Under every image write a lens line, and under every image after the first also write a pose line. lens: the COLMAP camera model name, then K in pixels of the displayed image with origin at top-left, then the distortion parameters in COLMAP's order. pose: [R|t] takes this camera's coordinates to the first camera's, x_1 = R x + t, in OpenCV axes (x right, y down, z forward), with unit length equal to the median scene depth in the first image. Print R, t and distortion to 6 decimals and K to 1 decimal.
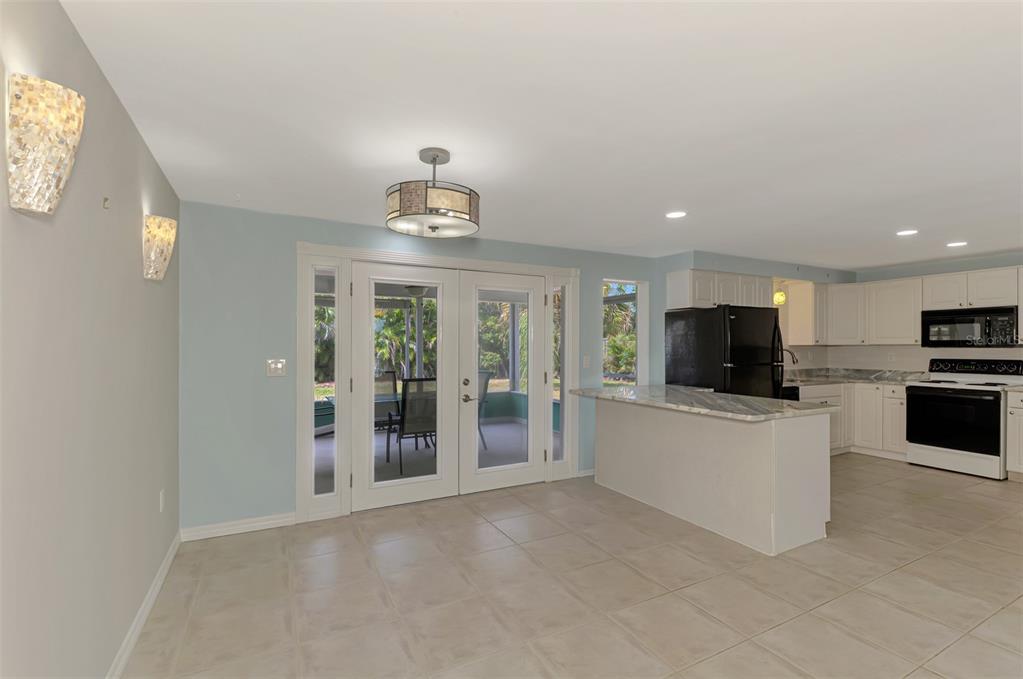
lens RADIAL K [[461.9, 0, 506.5], [0, 461.9, 343.8], [0, 0, 1]] dist [-0.001922, -0.001170]
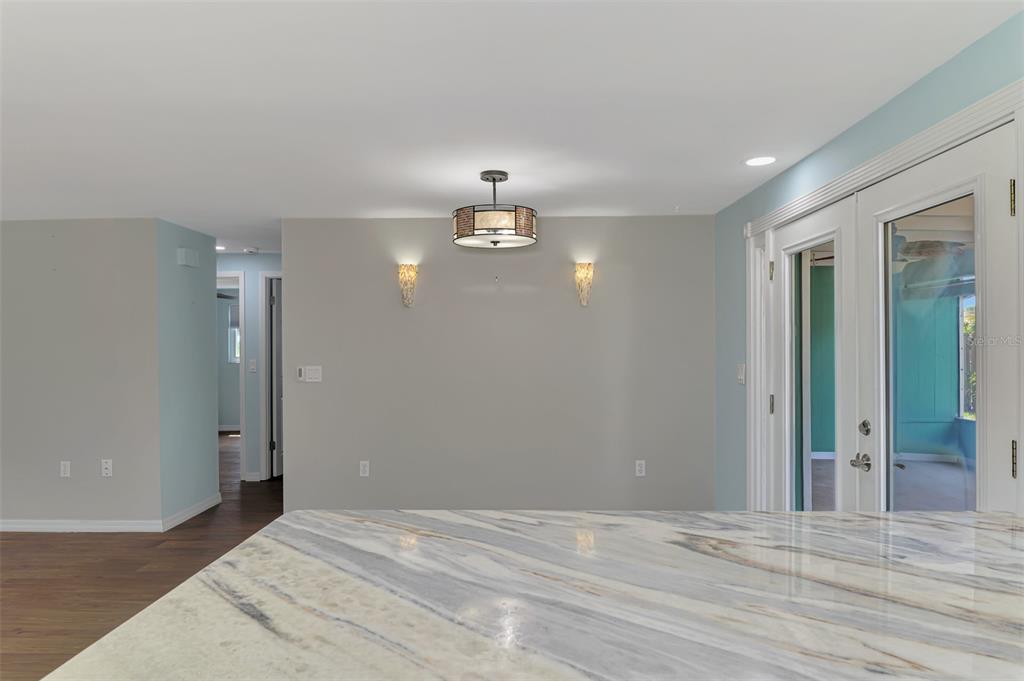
lens RADIAL K [[643.1, 0, 515.4], [0, 643.1, 348.8], [0, 0, 1]] dist [-0.004290, -0.000765]
pose [[-0.468561, 0.006462, -0.883407, 0.522775], [0.007649, 0.999965, 0.003258, -0.001354], [0.883398, -0.005230, -0.468595, 0.789995]]
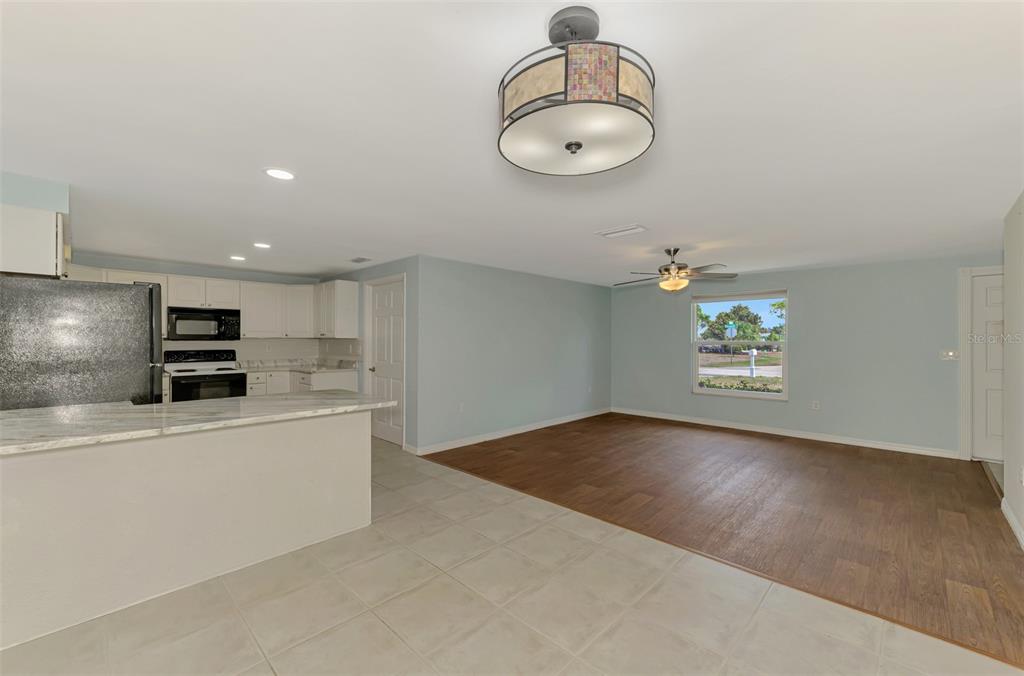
lens RADIAL K [[421.2, 0, 511.5], [0, 421.2, 337.9], [0, 0, 1]] dist [-0.001594, -0.000038]
pose [[-0.321790, 0.003702, 0.946804, -0.293013], [-0.005912, 0.999965, -0.005919, 0.003052], [-0.946793, -0.007503, -0.321757, 0.568068]]
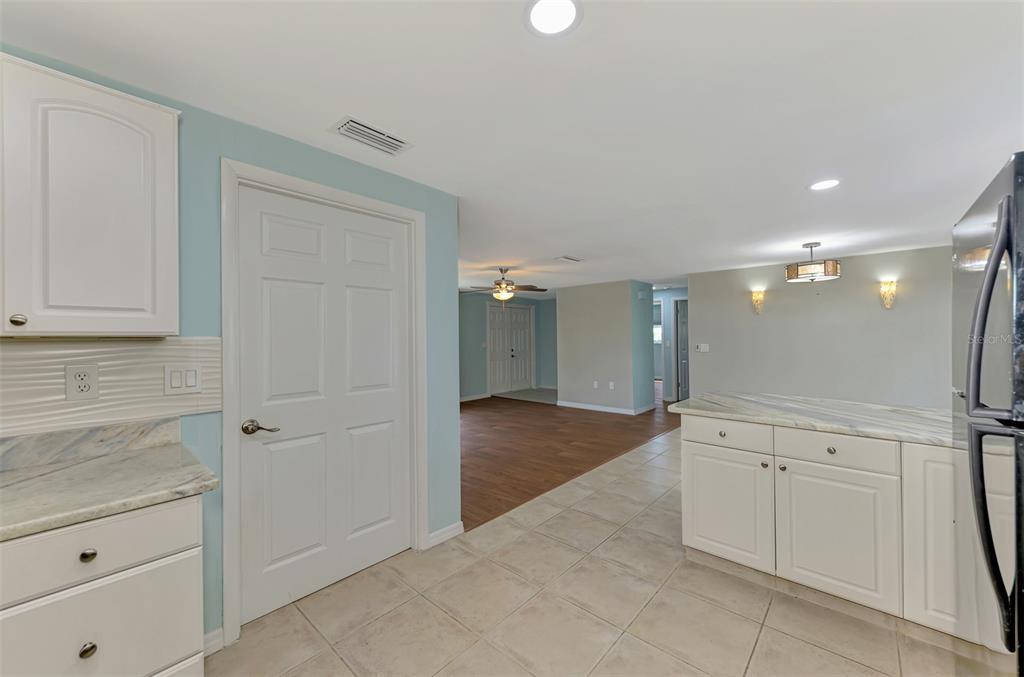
lens RADIAL K [[392.7, 0, 511.7], [0, 392.7, 334.7], [0, 0, 1]] dist [-0.000017, -0.000286]
pose [[-0.935139, 0.004515, -0.354252, 0.779070], [0.007994, 0.999933, -0.008358, 0.001496], [0.354191, -0.010648, -0.935113, 0.977315]]
